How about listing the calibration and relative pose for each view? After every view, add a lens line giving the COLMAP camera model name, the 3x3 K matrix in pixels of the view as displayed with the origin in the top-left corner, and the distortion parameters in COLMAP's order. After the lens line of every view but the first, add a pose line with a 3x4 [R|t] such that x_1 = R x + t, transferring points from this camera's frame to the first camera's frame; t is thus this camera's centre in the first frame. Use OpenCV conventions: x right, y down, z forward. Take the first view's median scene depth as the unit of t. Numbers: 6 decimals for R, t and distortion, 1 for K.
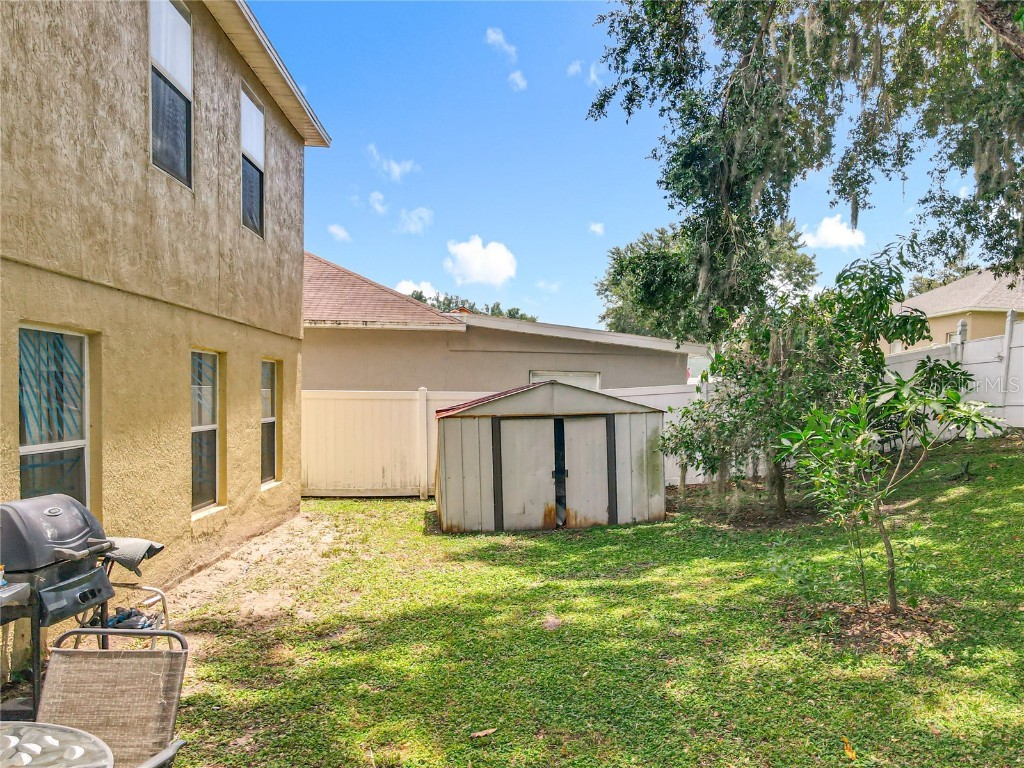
lens RADIAL K [[762.4, 0, 571.2], [0, 762.4, 465.2], [0, 0, 1]] dist [0.006859, 0.006416]
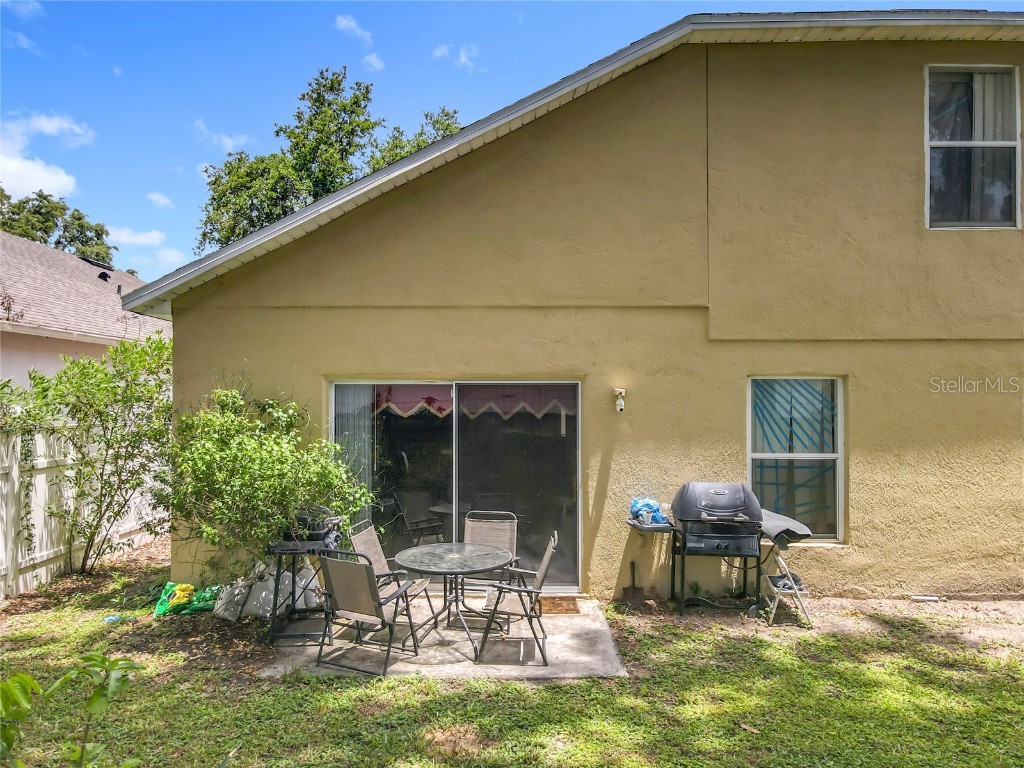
lens RADIAL K [[762.4, 0, 523.7], [0, 762.4, 394.7], [0, 0, 1]] dist [0.006859, 0.006416]
pose [[-0.110399, -0.025896, -0.993550, 0.403865], [-0.091001, 0.995725, -0.015841, -0.033649], [0.989713, 0.088665, -0.112283, 0.299175]]
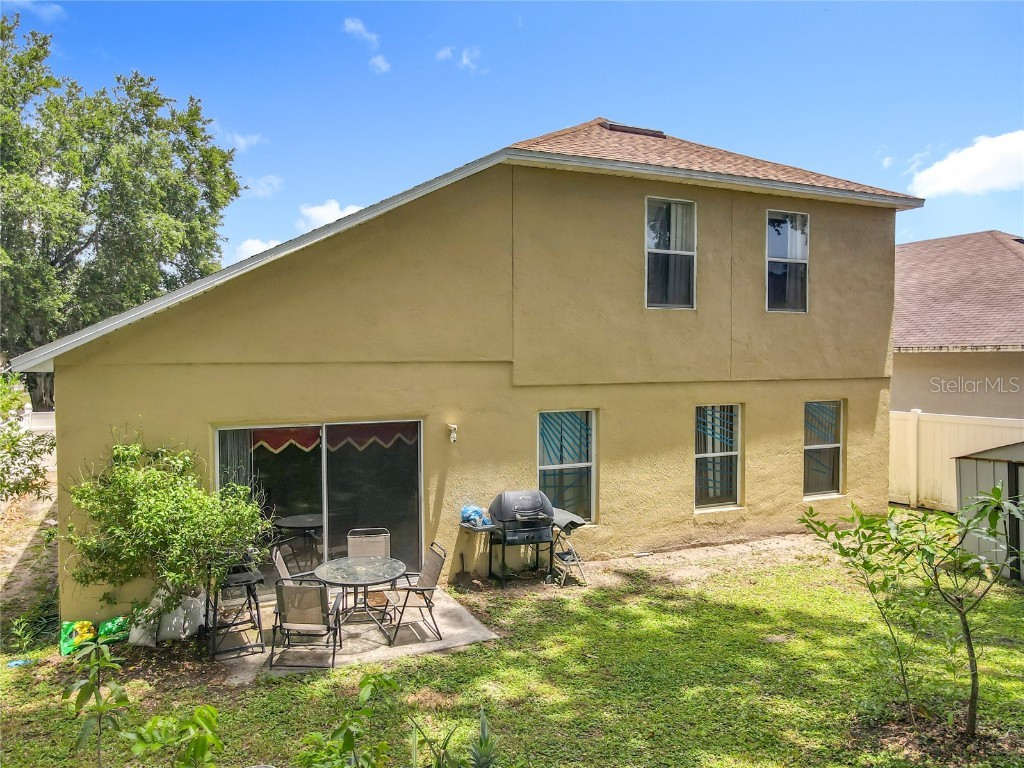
lens RADIAL K [[762.4, 0, 512.8], [0, 762.4, 400.2], [0, 0, 1]] dist [0.006859, 0.006416]
pose [[0.334783, 0.034517, -0.941663, 0.583722], [-0.076487, 0.997027, 0.009354, -0.100207], [0.939186, 0.068894, 0.336428, 0.069202]]
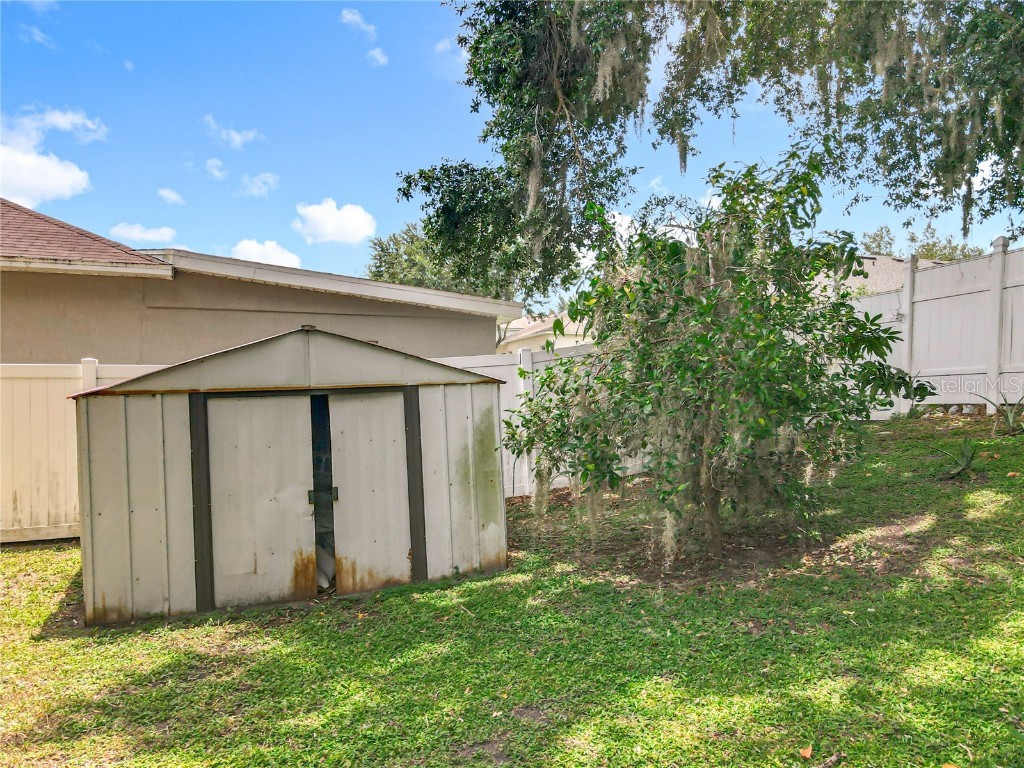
lens RADIAL K [[762.4, 0, 495.3], [0, 762.4, 385.8], [0, 0, 1]] dist [0.006859, 0.006416]
pose [[0.977369, -0.014770, 0.211026, -0.008208], [0.037225, 0.994001, -0.102840, -0.006021], [-0.208241, 0.108368, 0.972056, 0.426899]]
